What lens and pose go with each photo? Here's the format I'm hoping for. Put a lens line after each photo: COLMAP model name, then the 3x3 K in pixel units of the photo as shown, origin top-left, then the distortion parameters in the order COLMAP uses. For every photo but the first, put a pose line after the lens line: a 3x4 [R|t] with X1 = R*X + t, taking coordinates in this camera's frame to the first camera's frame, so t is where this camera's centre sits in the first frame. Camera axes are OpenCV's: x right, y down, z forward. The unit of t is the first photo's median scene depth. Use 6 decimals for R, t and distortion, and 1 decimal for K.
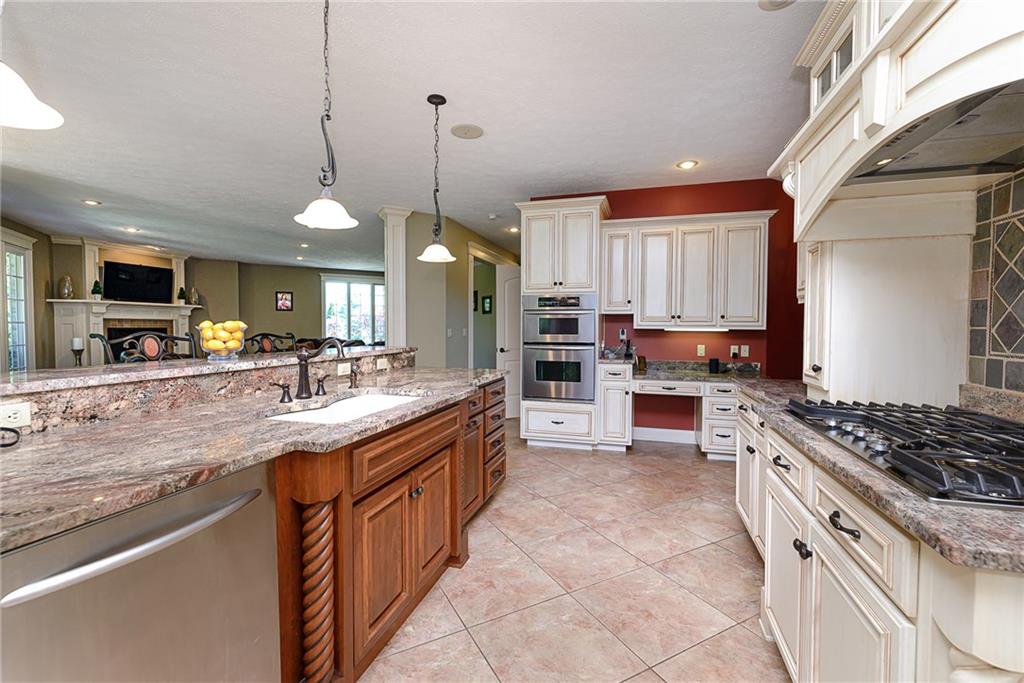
lens RADIAL K [[442.2, 0, 516.2], [0, 442.2, 341.6], [0, 0, 1]] dist [-0.003378, 0.000842]
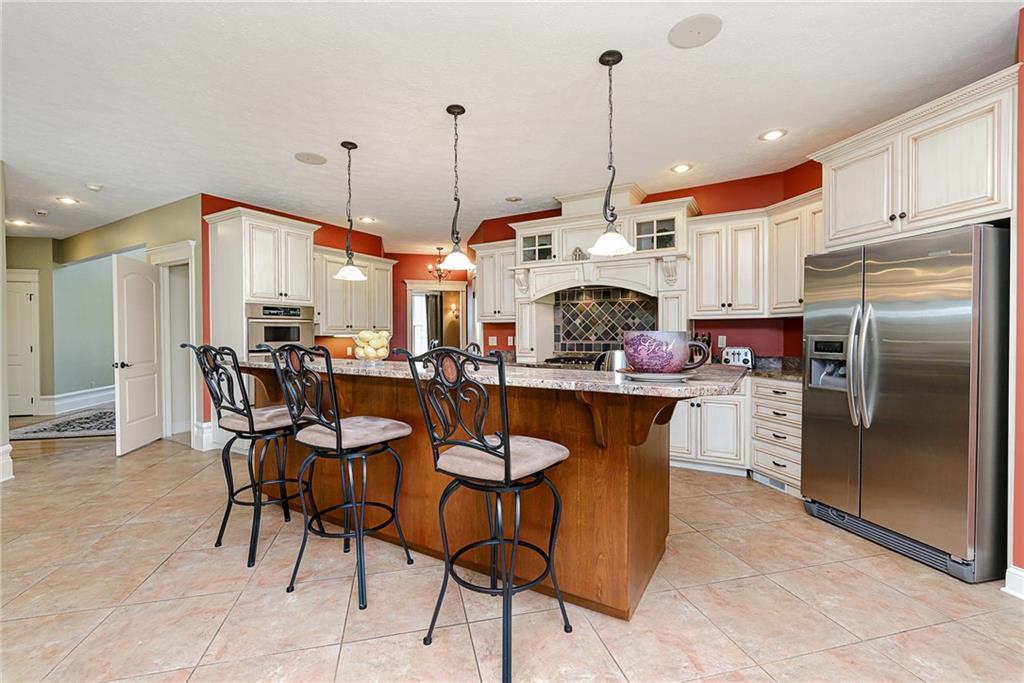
lens RADIAL K [[442.2, 0, 512.0], [0, 442.2, 336.5], [0, 0, 1]] dist [-0.003378, 0.000842]
pose [[0.255945, -0.010878, 0.966630, -0.447921], [0.035920, 0.999353, 0.001736, -0.005713], [-0.966024, 0.034278, 0.256170, 0.100554]]
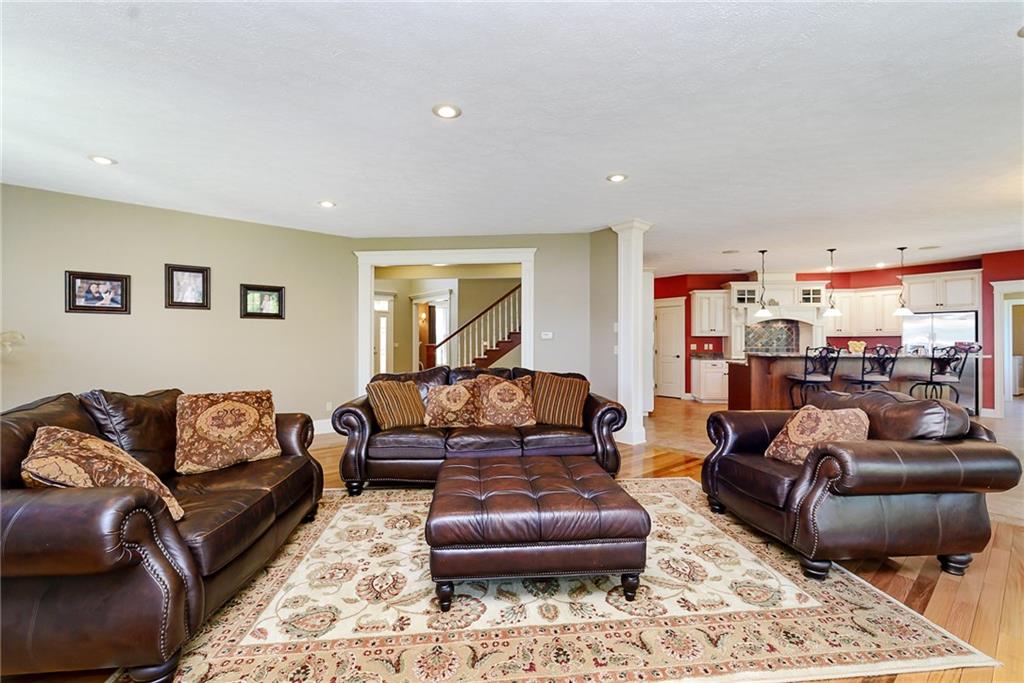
lens RADIAL K [[442.2, 0, 512.3], [0, 442.2, 341.4], [0, 0, 1]] dist [-0.003378, 0.000842]
pose [[-0.193927, -0.002474, 0.981013, -0.844848], [0.030702, 0.999492, 0.008590, -0.039213], [-0.980535, 0.031785, -0.193753, 1.039254]]
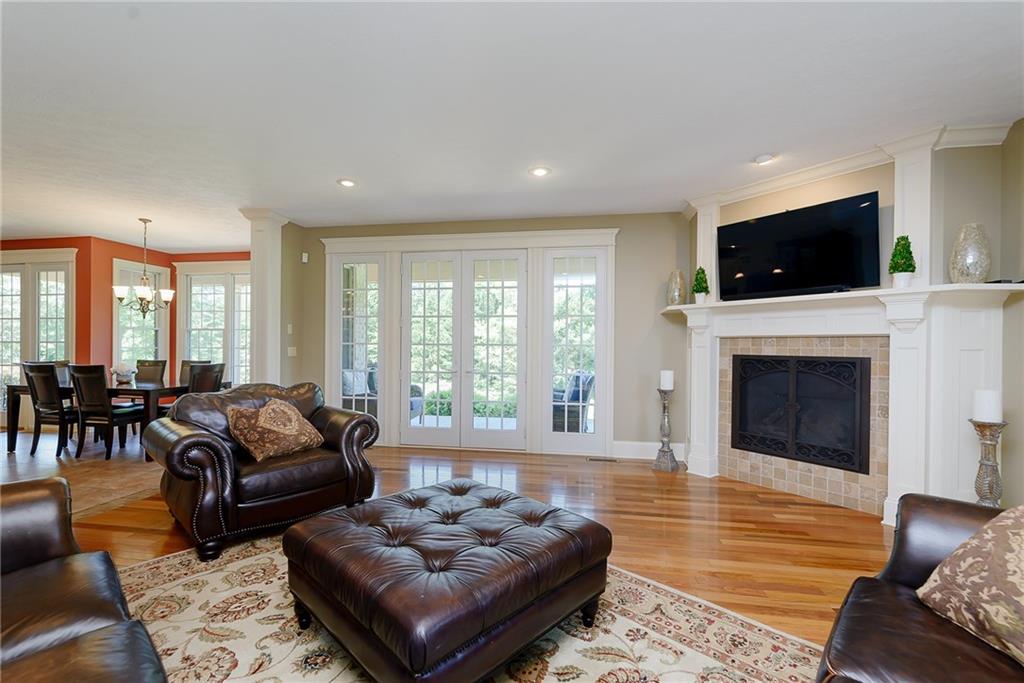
lens RADIAL K [[442.2, 0, 509.9], [0, 442.2, 346.4], [0, 0, 1]] dist [-0.003378, 0.000842]
pose [[-0.618383, -0.009396, -0.785820, -0.369901], [-0.035717, 0.999231, 0.016159, -0.040824], [0.785065, 0.038059, -0.618244, 1.143609]]
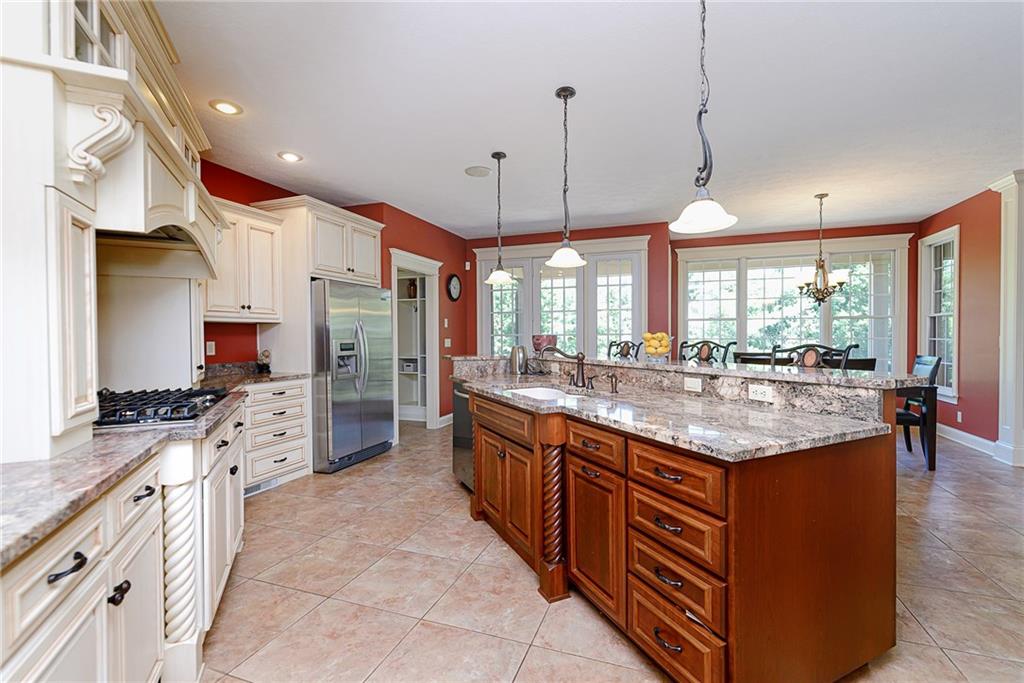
lens RADIAL K [[442.2, 0, 521.4], [0, 442.2, 341.7], [0, 0, 1]] dist [-0.003378, 0.000842]
pose [[-0.751165, 0.006180, -0.660086, 0.149529], [-0.020288, 0.999268, 0.032443, -0.015061], [0.659803, 0.037762, -0.750489, 0.473314]]
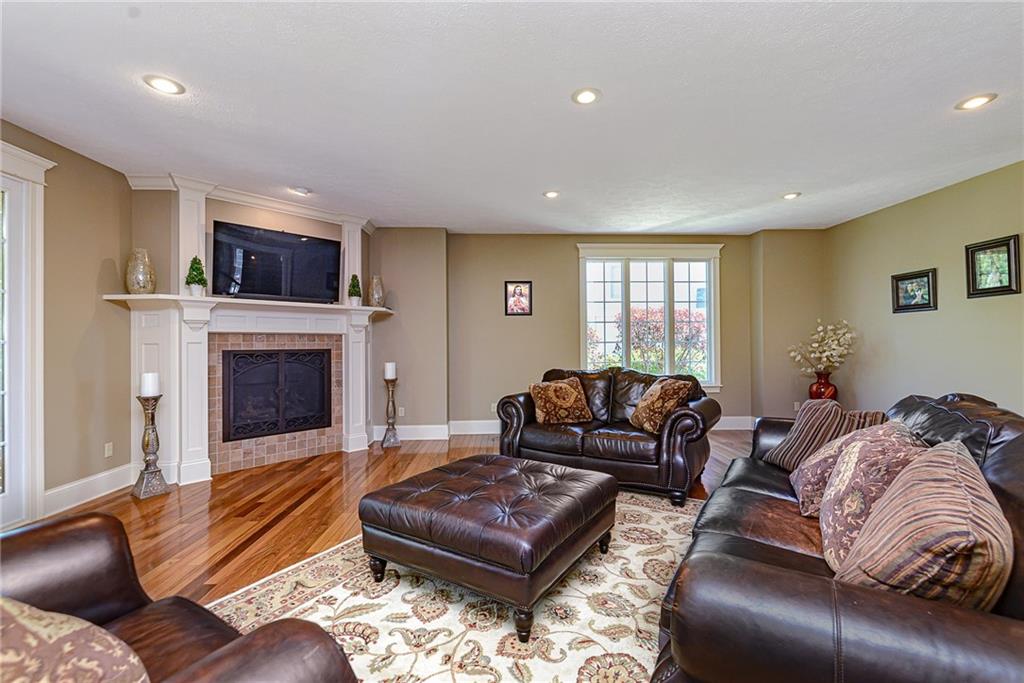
lens RADIAL K [[442.2, 0, 519.5], [0, 442.2, 338.6], [0, 0, 1]] dist [-0.003378, 0.000842]
pose [[0.898779, -0.013340, -0.438200, -0.391396], [-0.003654, 0.999274, -0.037916, -0.027117], [0.438388, 0.035679, 0.898078, 0.702288]]
